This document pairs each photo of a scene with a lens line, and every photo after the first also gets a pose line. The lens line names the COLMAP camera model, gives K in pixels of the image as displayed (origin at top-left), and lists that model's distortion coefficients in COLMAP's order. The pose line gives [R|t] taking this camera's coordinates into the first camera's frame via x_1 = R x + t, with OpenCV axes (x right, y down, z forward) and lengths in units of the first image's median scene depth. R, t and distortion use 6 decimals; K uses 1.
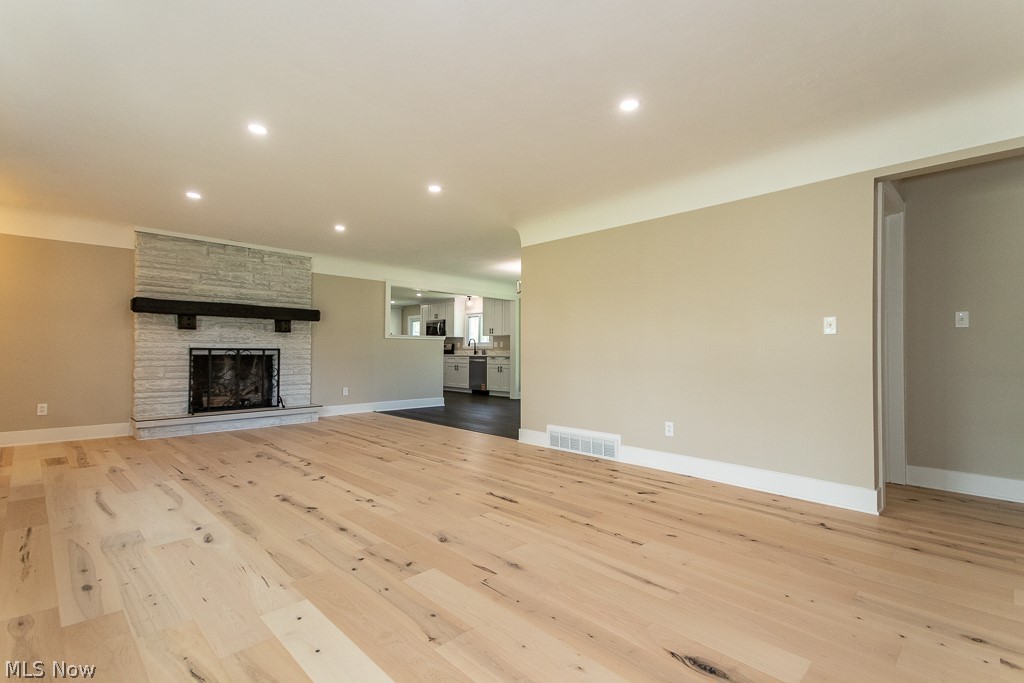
lens RADIAL K [[471.5, 0, 516.0], [0, 471.5, 346.6], [0, 0, 1]] dist [0.062886, -0.018309]
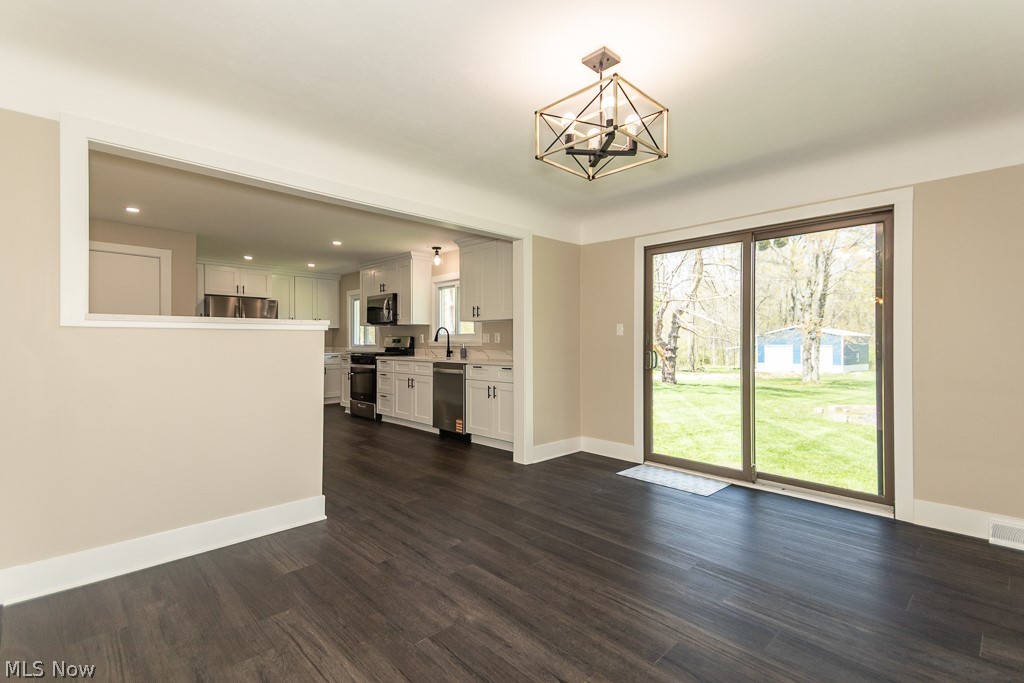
lens RADIAL K [[471.5, 0, 515.8], [0, 471.5, 340.3], [0, 0, 1]] dist [0.062886, -0.018309]
pose [[0.999909, -0.005667, -0.012275, -0.007549], [0.005832, 0.999893, 0.013447, -0.016847], [0.012197, -0.013518, 0.999834, 0.903026]]
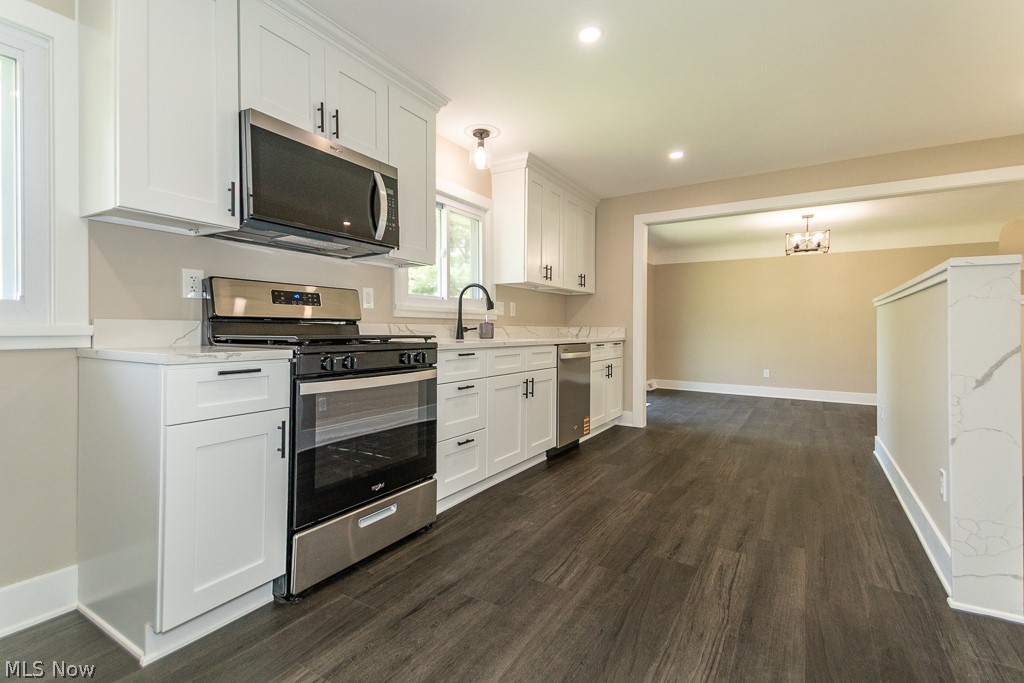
lens RADIAL K [[471.5, 0, 513.3], [0, 471.5, 337.2], [0, 0, 1]] dist [0.062886, -0.018309]
pose [[-0.230543, -0.023330, 0.972783, -0.736398], [-0.024286, 0.999539, 0.018216, 0.019393], [-0.972759, -0.019425, -0.231003, 2.017451]]
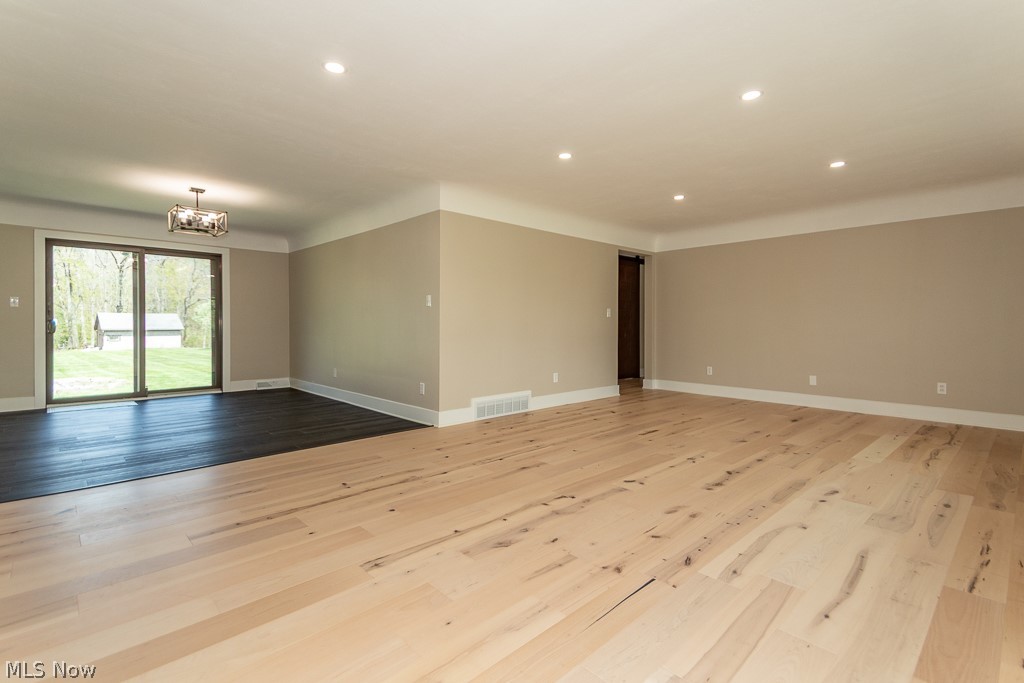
lens RADIAL K [[471.5, 0, 504.1], [0, 471.5, 328.8], [0, 0, 1]] dist [0.062886, -0.018309]
pose [[0.035138, -0.017664, 0.999226, -0.737027], [-0.013308, 0.999747, 0.018141, -0.002228], [-0.999294, -0.013935, 0.034895, 0.710835]]
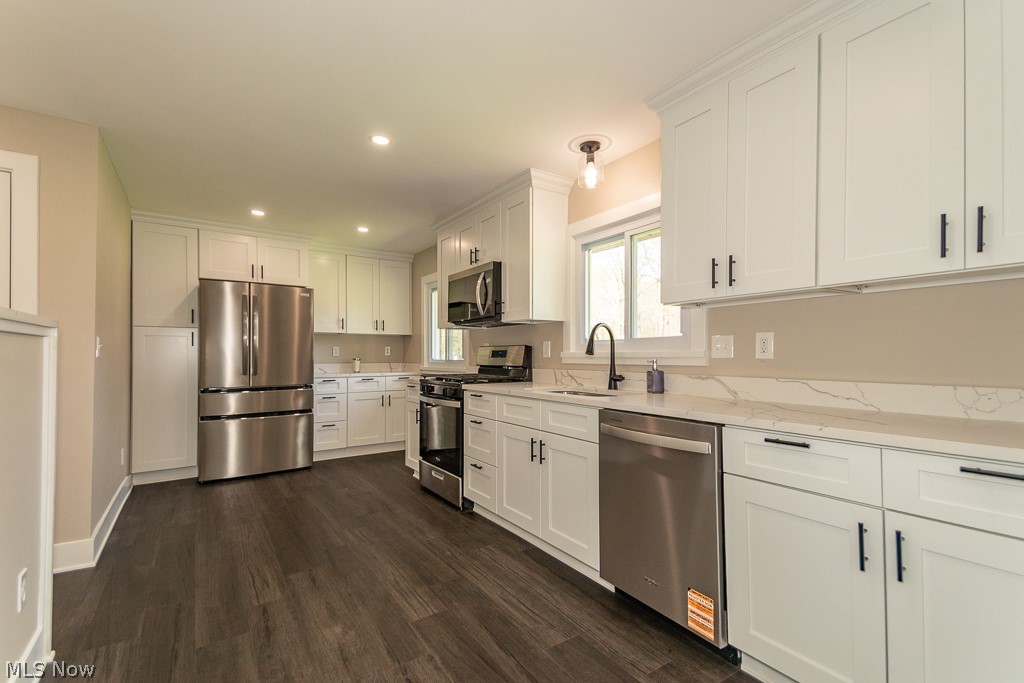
lens RADIAL K [[471.5, 0, 506.3], [0, 471.5, 354.4], [0, 0, 1]] dist [0.062886, -0.018309]
pose [[0.976288, -0.005951, -0.216395, -0.171232], [0.009131, 0.999865, 0.013696, -0.009107], [0.216285, -0.015348, 0.976210, 1.456601]]
